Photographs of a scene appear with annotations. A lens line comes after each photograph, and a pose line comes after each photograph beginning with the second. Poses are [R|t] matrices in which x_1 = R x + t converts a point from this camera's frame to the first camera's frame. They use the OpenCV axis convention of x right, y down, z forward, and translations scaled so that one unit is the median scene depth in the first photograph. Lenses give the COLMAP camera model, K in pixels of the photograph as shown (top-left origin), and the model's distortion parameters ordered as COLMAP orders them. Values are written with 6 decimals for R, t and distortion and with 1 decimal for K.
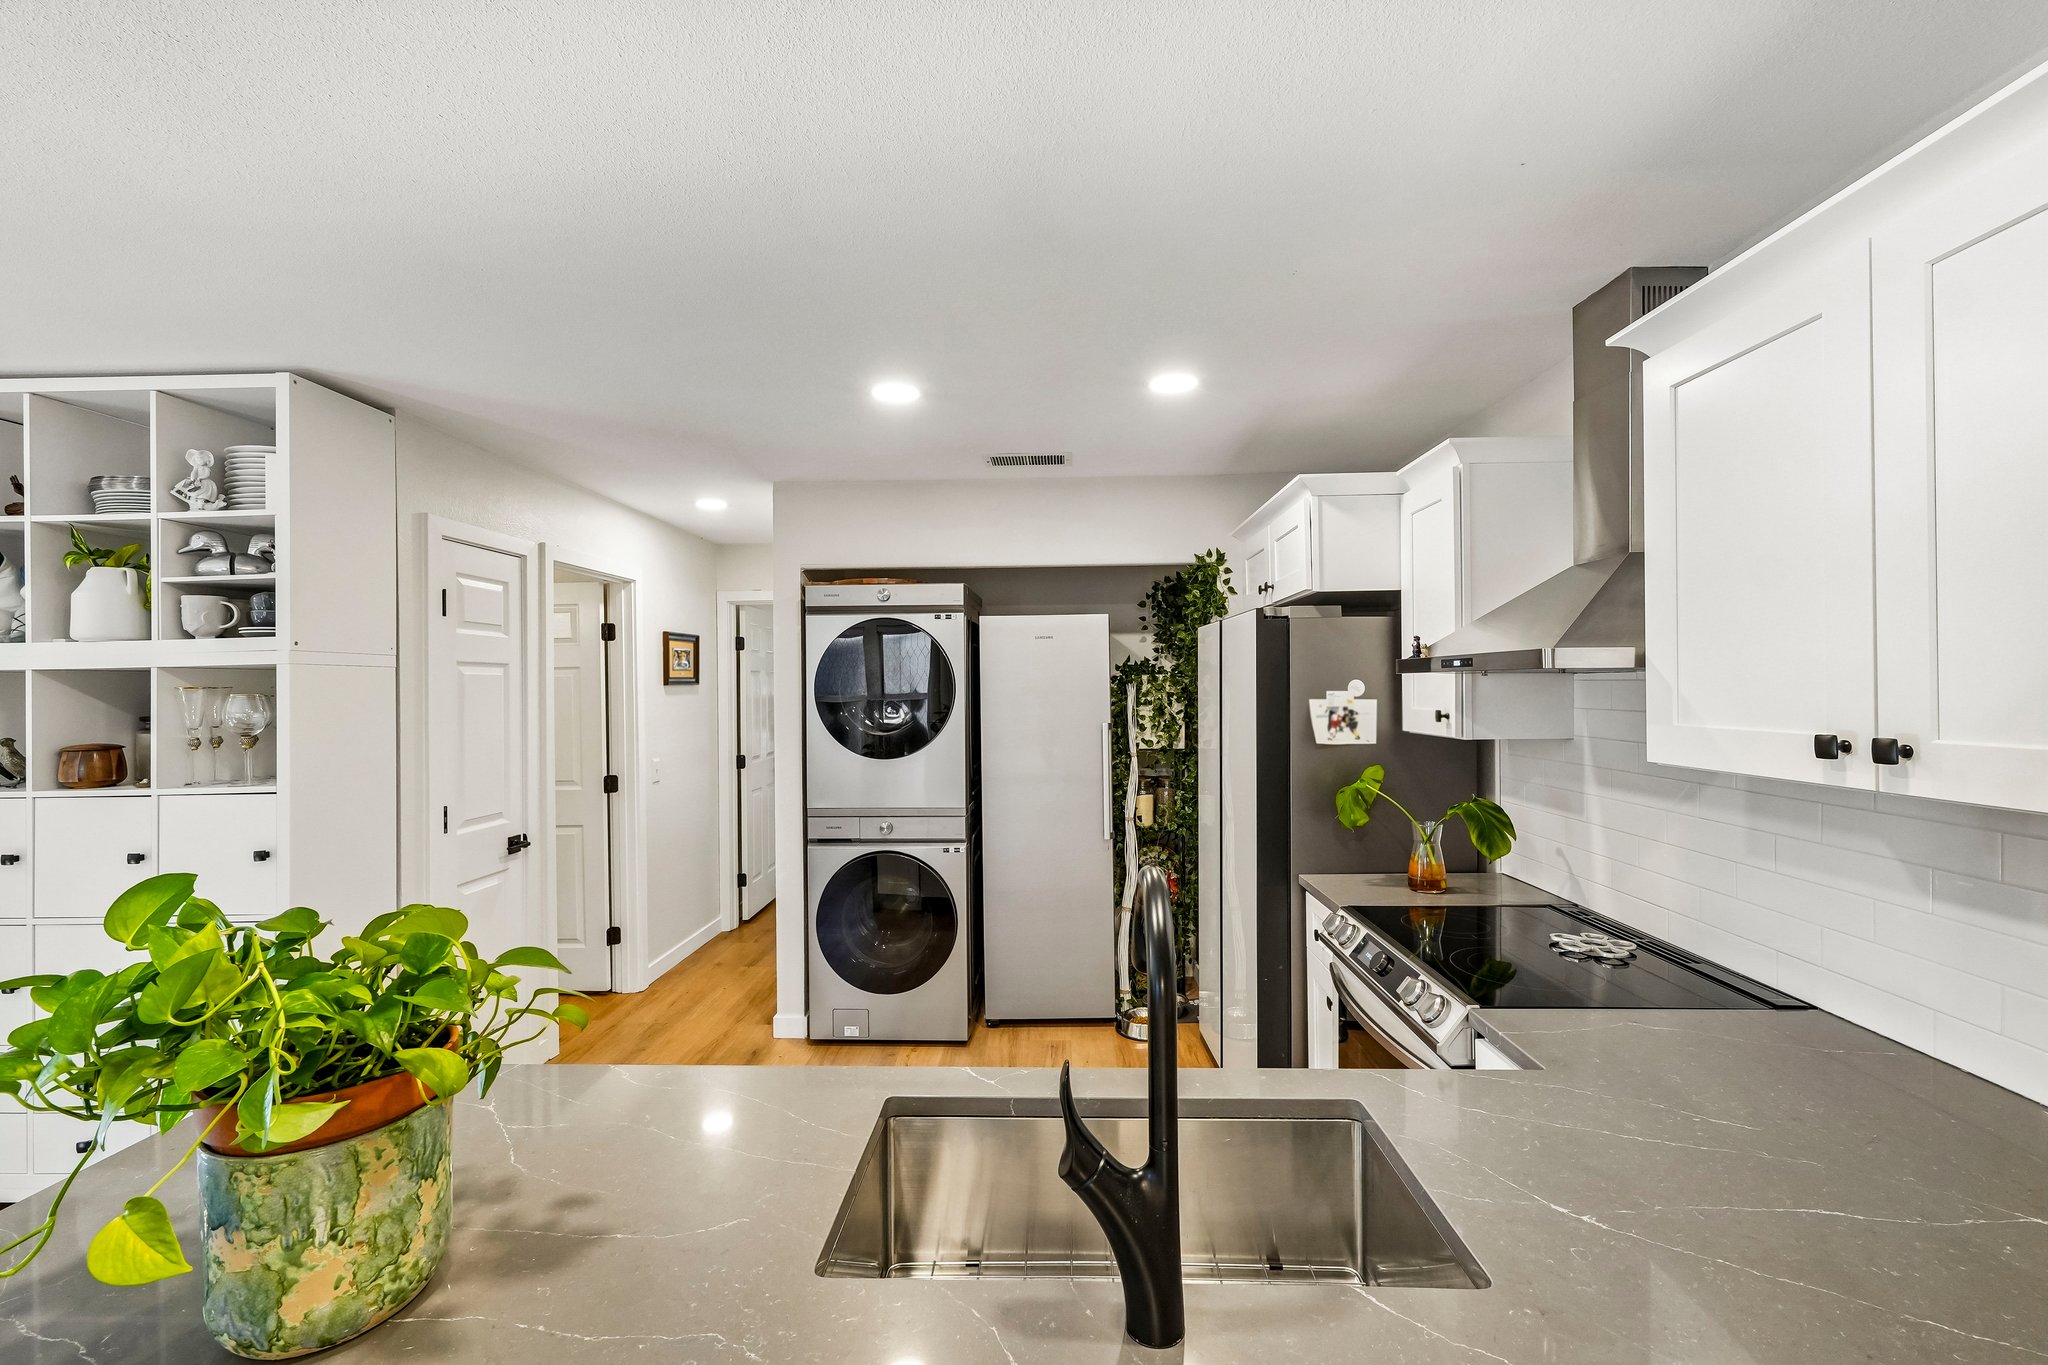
lens RADIAL K [[865.6, 0, 1030.3], [0, 865.6, 680.8], [0, 0, 1]] dist [-0.003552, 0.001683]
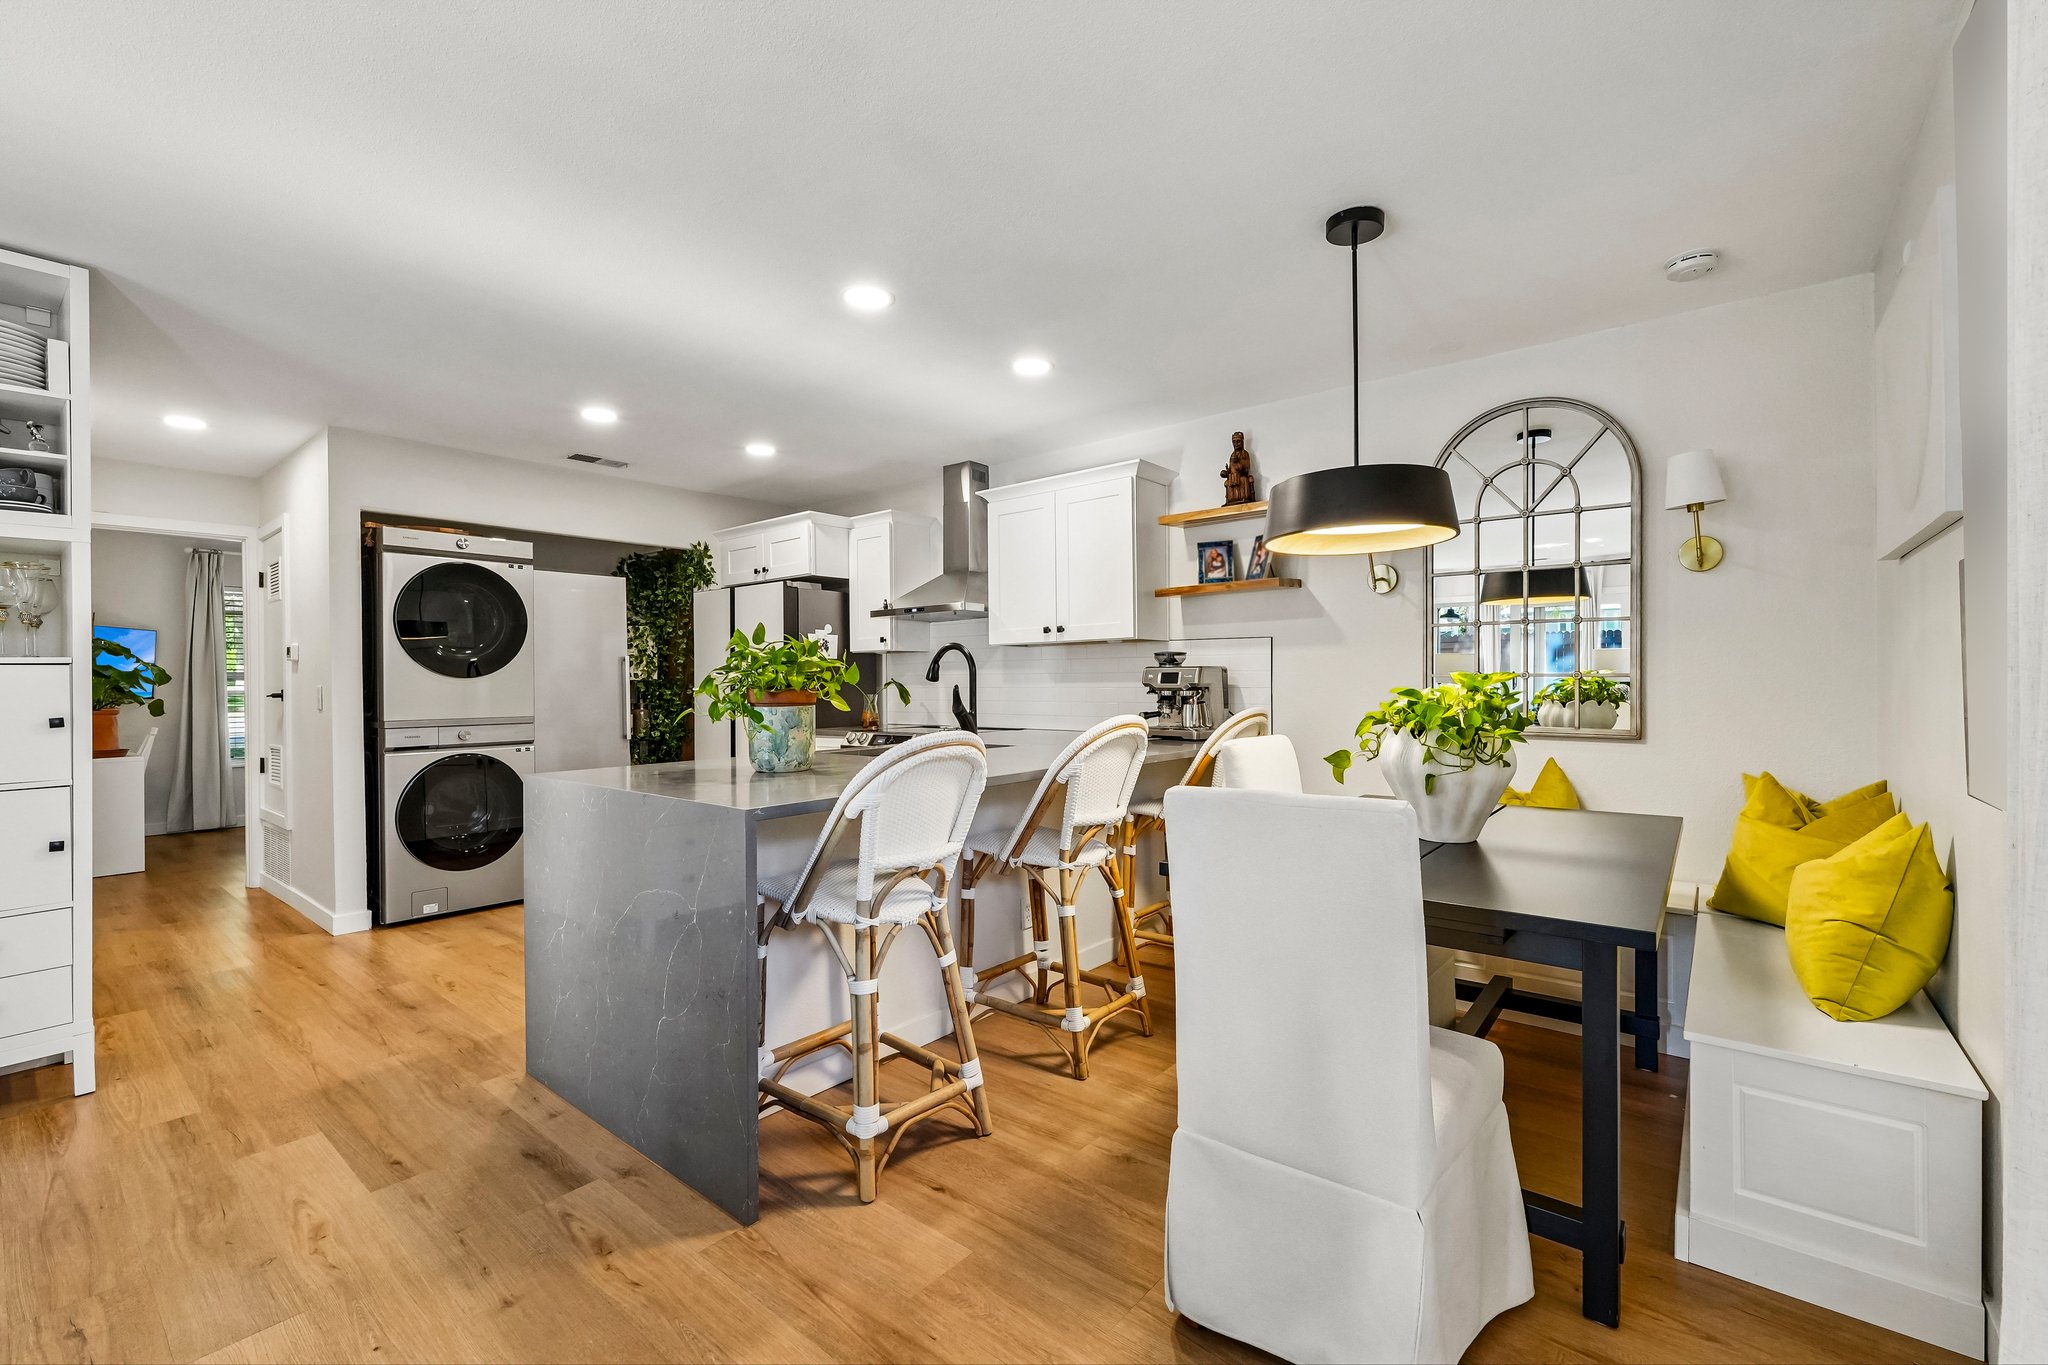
lens RADIAL K [[865.6, 0, 1028.1], [0, 865.6, 682.2], [0, 0, 1]] dist [-0.003552, 0.001683]
pose [[0.608906, 0.001568, 0.793241, -0.829660], [0.001311, 0.999995, -0.002982, 0.128111], [-0.793241, 0.002856, 0.608901, -0.473845]]
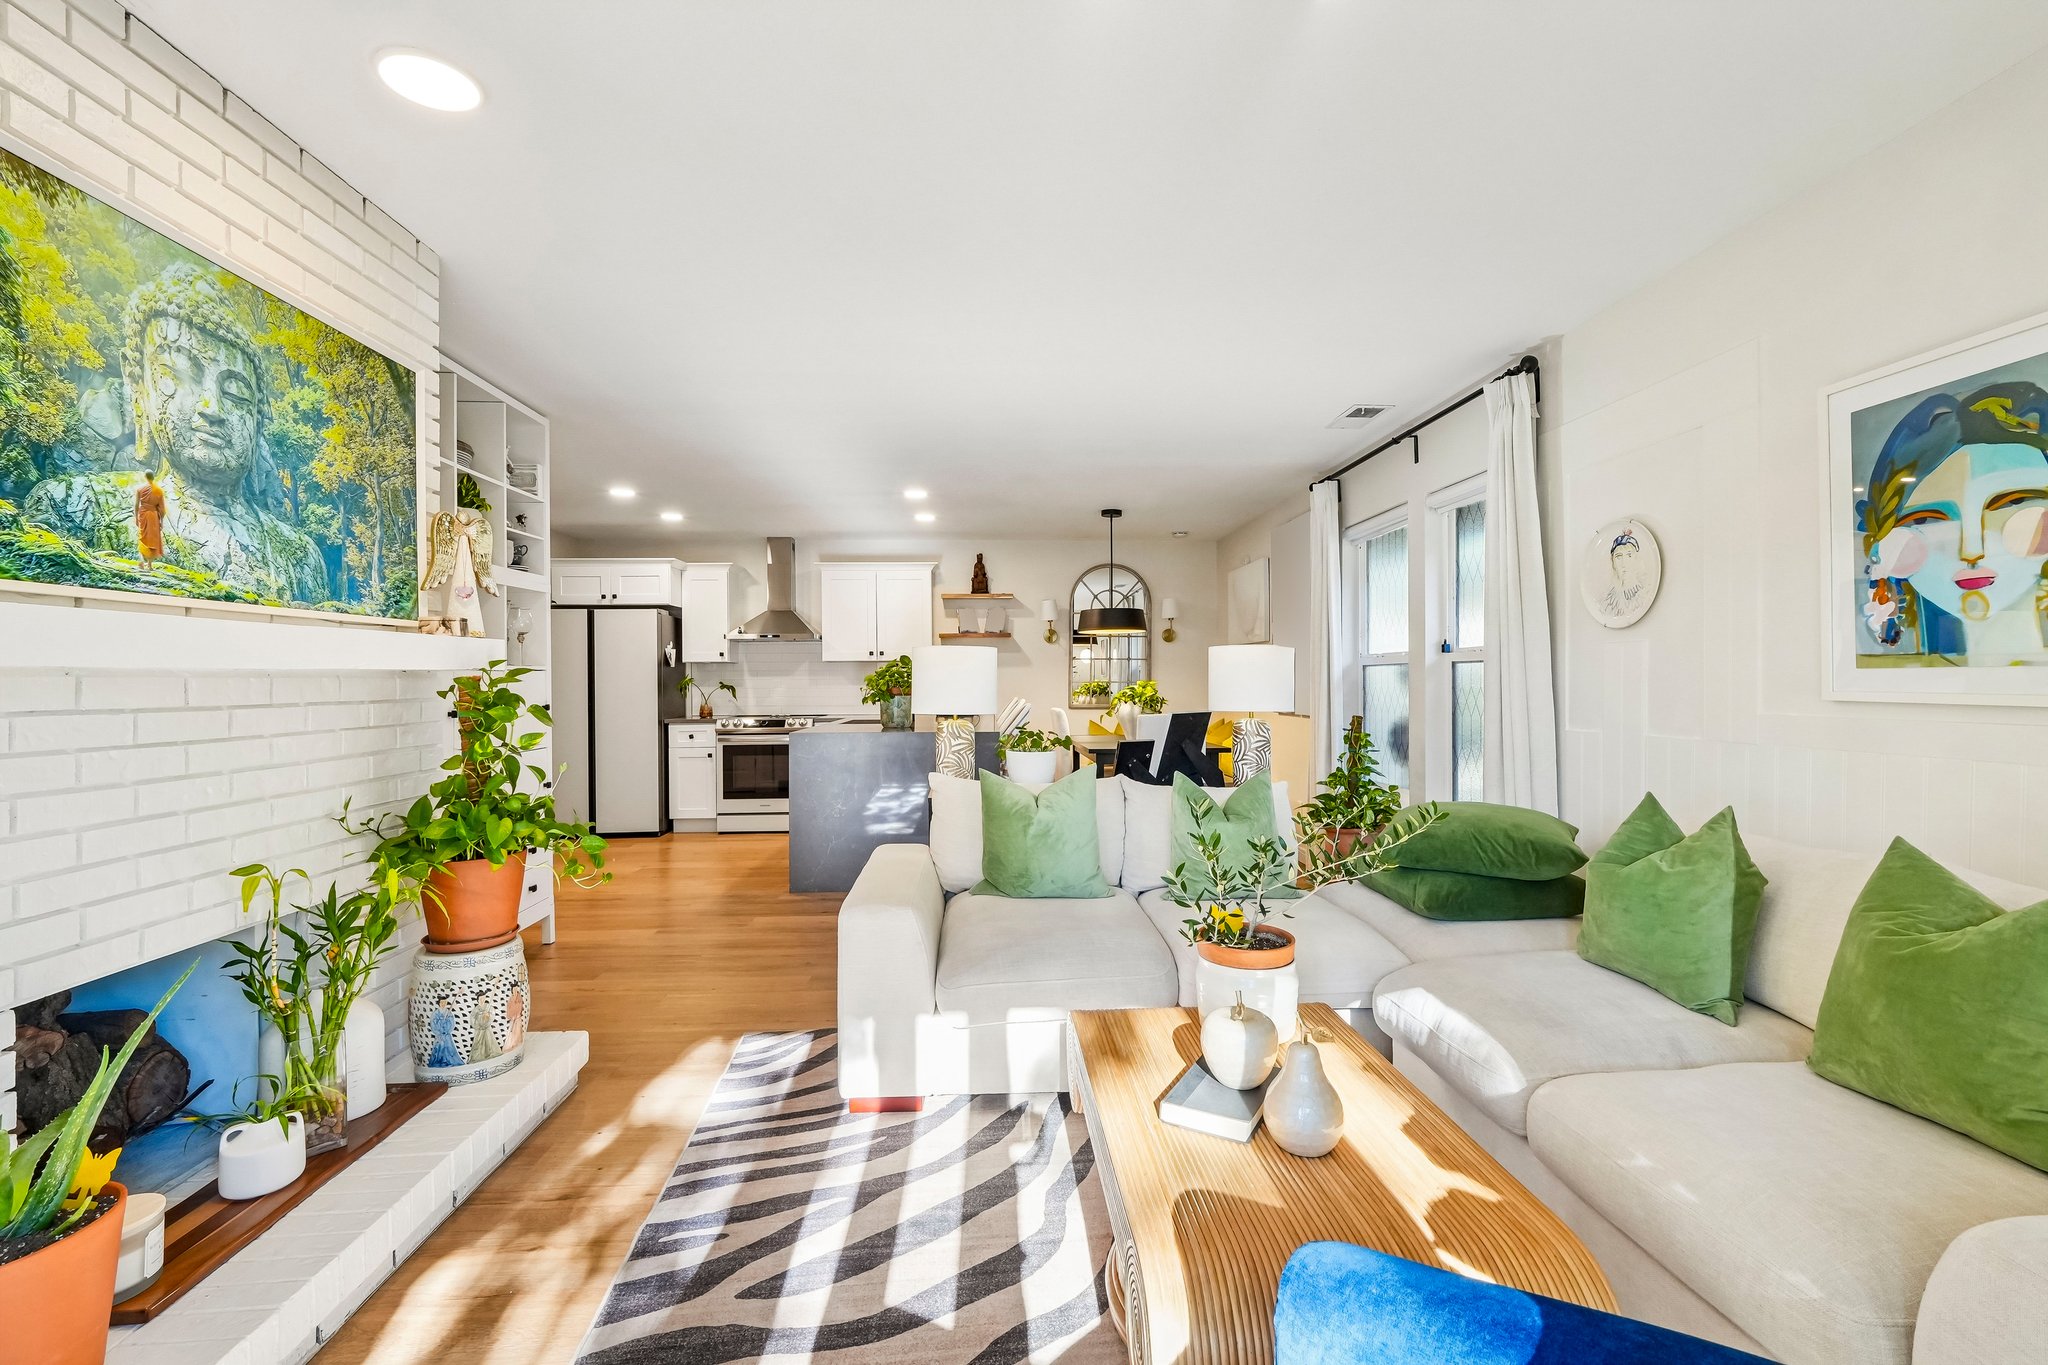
lens RADIAL K [[865.6, 0, 1031.8], [0, 865.6, 682.4], [0, 0, 1]] dist [-0.003552, 0.001683]
pose [[-0.078951, 0.006705, 0.996856, -2.168743], [0.001573, 0.999977, -0.006601, 0.134460], [-0.996877, 0.001047, -0.078960, 0.152935]]
